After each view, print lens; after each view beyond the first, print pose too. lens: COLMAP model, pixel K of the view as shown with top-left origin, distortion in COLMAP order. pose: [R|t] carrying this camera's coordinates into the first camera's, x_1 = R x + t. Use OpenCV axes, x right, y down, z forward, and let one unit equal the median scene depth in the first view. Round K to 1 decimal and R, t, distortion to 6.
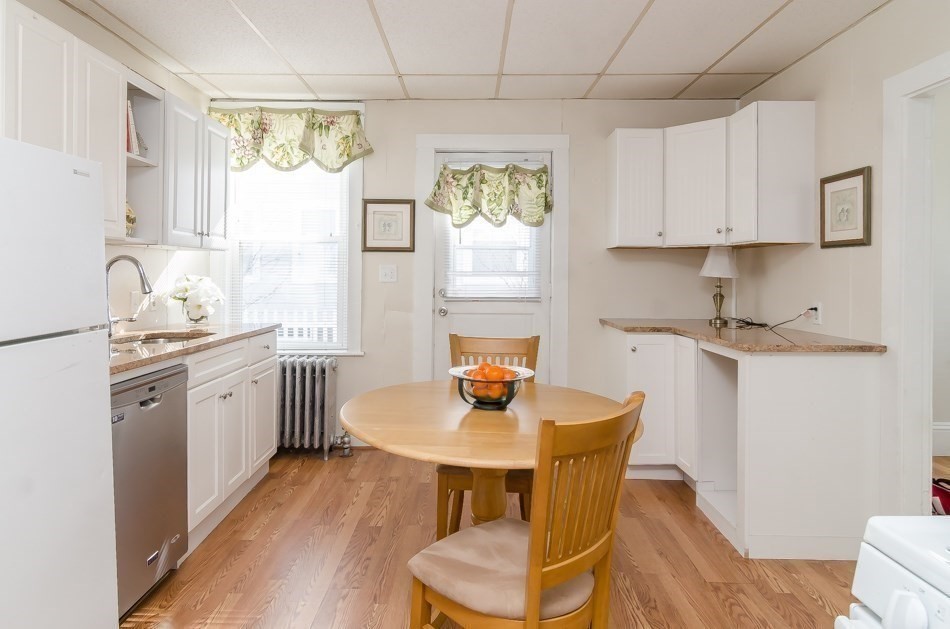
lens RADIAL K [[597.5, 0, 475.8], [0, 597.5, 264.1], [0, 0, 1]] dist [-0.006033, -0.001343]
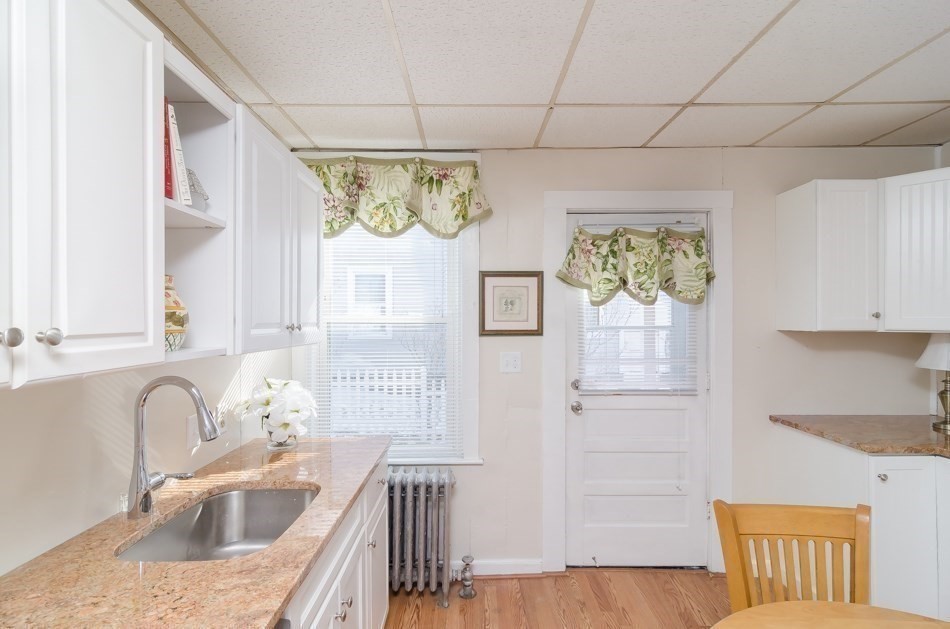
lens RADIAL K [[454.2, 0, 475.0], [0, 454.2, 315.5], [0, 0, 1]] dist [-0.004140, -0.000823]
pose [[0.999962, -0.007187, 0.004860, -0.204533], [0.007152, 0.999948, 0.007270, -0.054404], [-0.004912, -0.007235, 0.999962, 0.390452]]
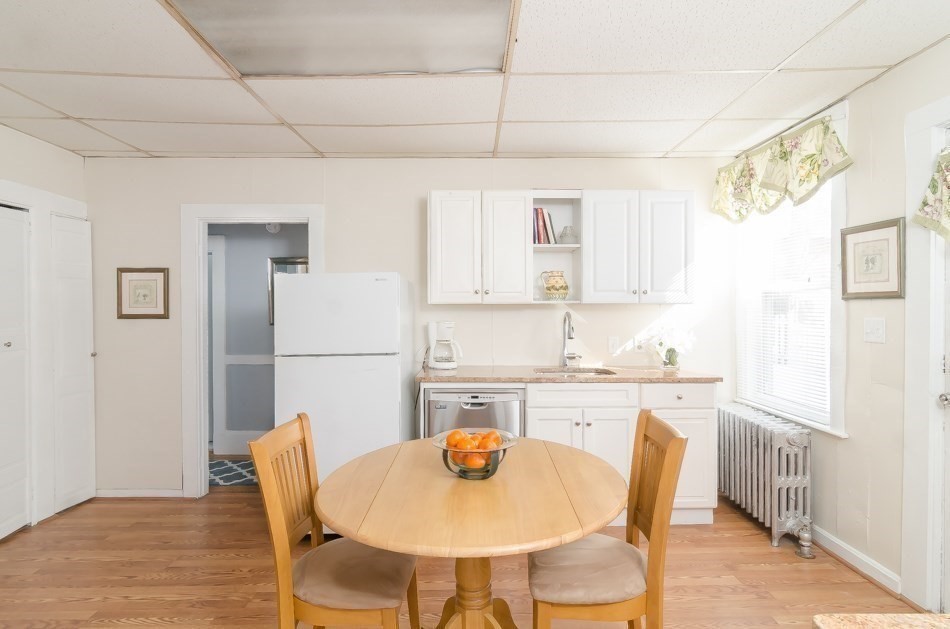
lens RADIAL K [[507.2, 0, 475.4], [0, 507.2, 308.4], [0, 0, 1]] dist [0.002871, 0.000487]
pose [[0.001848, -0.003137, -0.999993, 0.459807], [0.013466, 0.999904, -0.003112, -0.014508], [0.999908, -0.013460, 0.001890, 0.550678]]
